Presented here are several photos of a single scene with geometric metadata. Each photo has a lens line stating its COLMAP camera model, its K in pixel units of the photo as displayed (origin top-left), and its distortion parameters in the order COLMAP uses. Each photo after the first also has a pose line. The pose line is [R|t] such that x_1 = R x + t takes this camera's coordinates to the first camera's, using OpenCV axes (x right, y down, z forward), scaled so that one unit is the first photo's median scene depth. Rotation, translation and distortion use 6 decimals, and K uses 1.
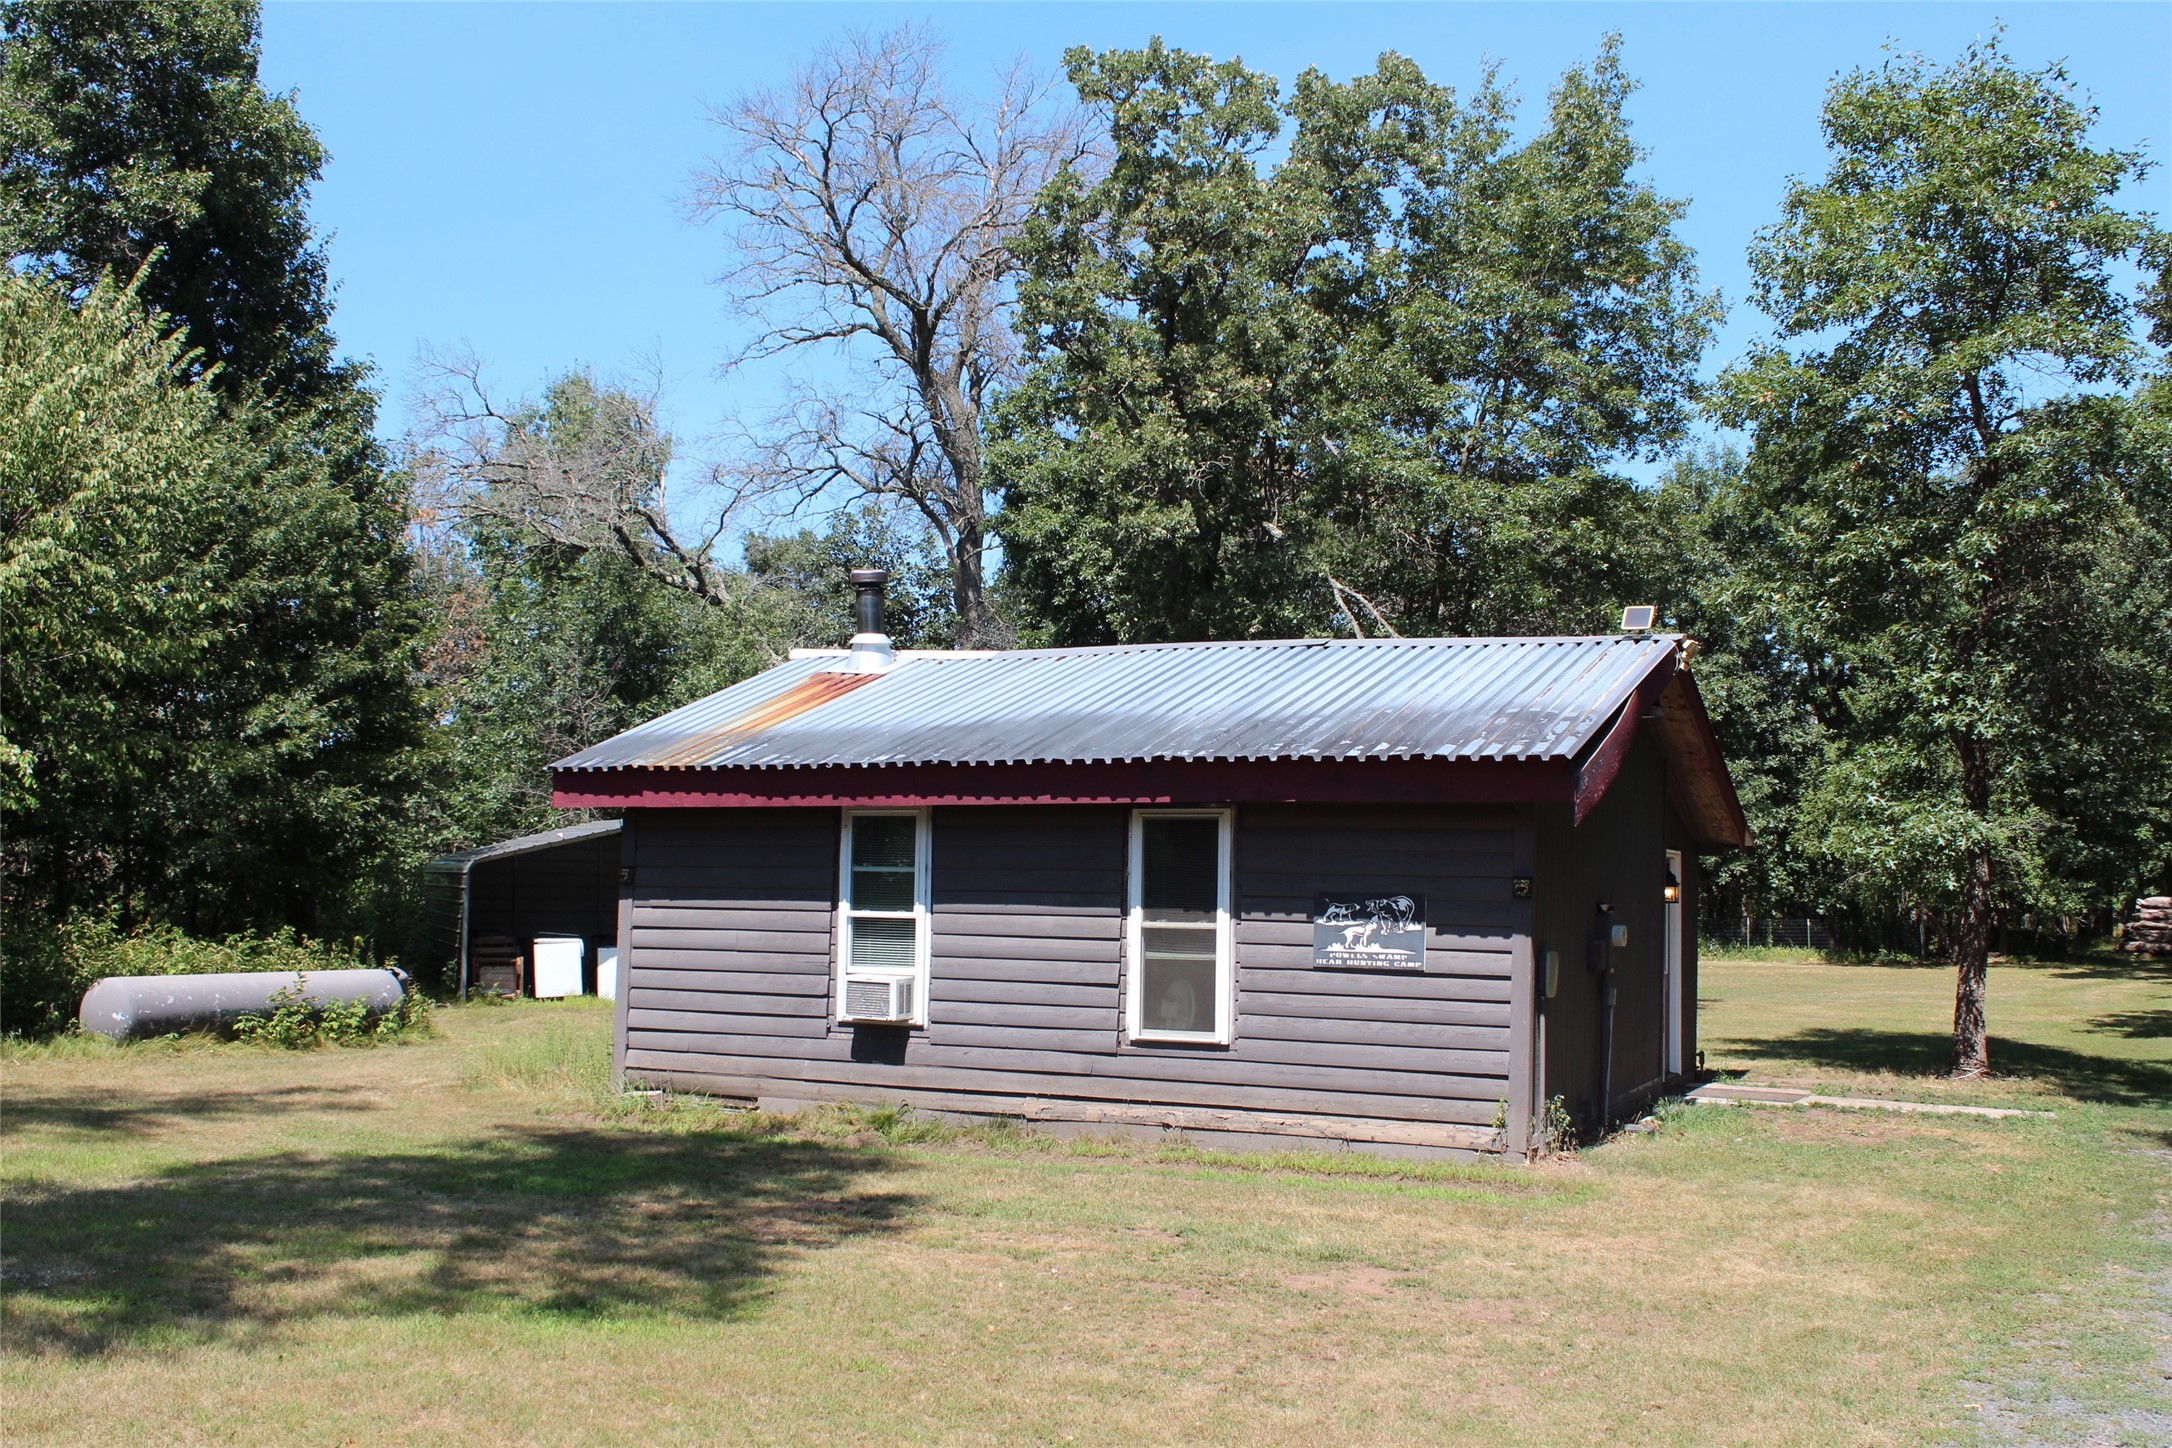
lens RADIAL K [[2107.2, 0, 1007.5], [0, 2107.2, 726.2], [0, 0, 1]] dist [-0.132990, 0.153104]
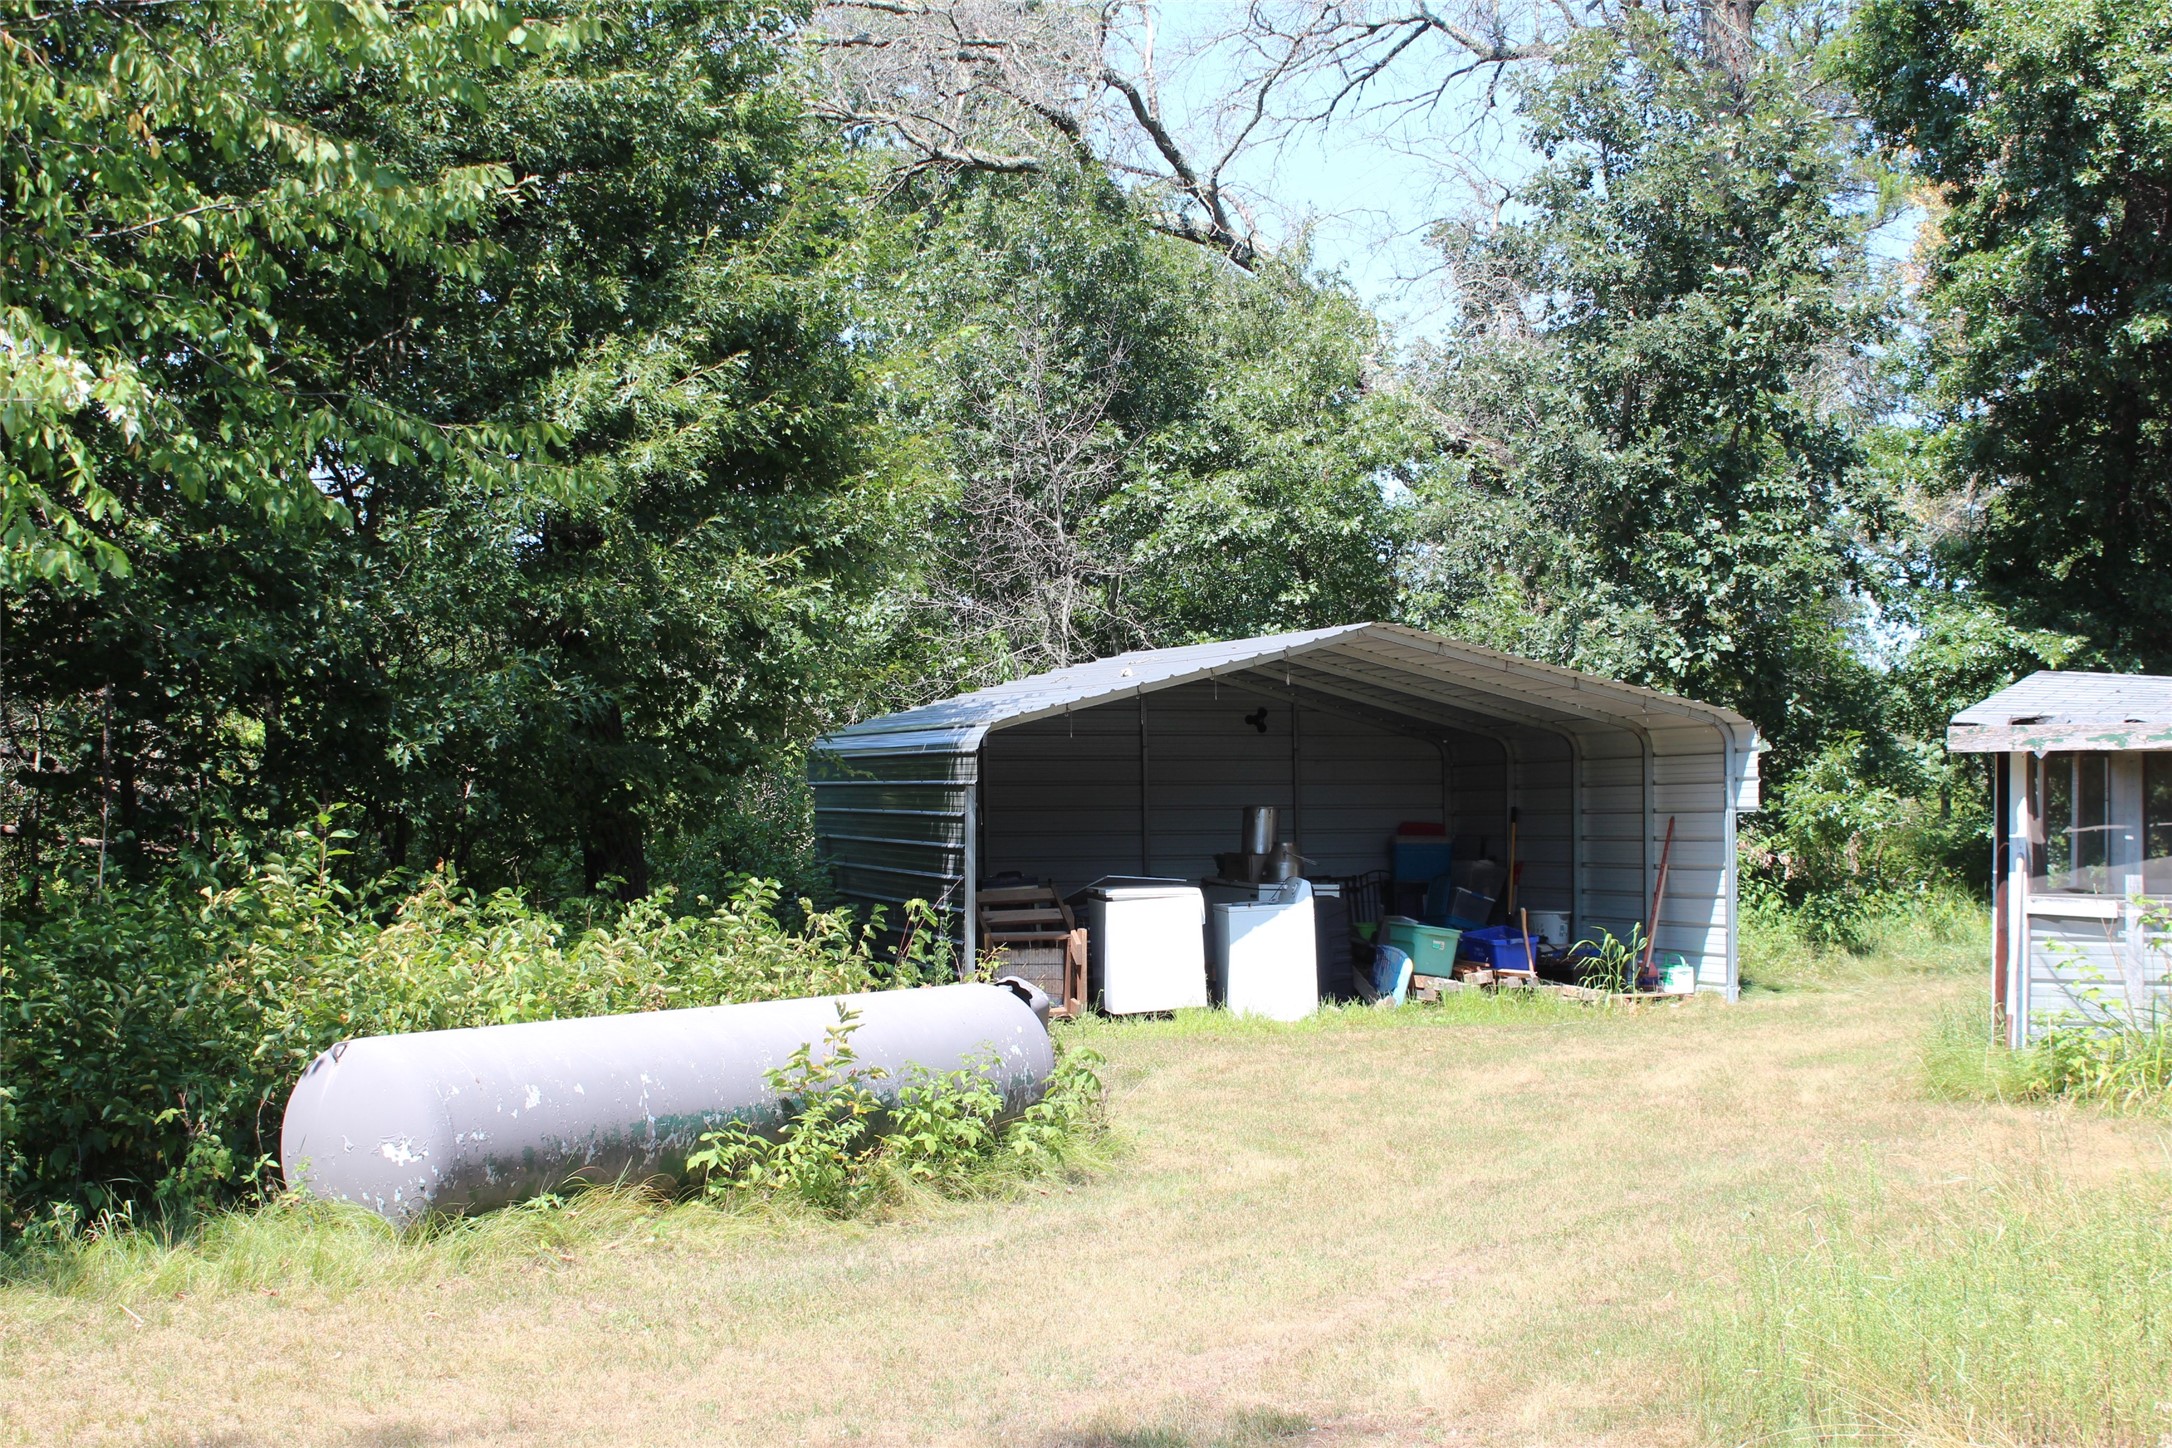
lens RADIAL K [[3048.0, 0, 1086.0], [0, 3048.0, 724.0], [0, 0, 1]] dist [-0.052529, -0.047984]
pose [[0.995944, -0.018698, -0.088009, -0.277790], [0.023375, 0.998352, 0.052418, 0.046455], [0.086884, -0.054263, 0.994740, 0.523005]]
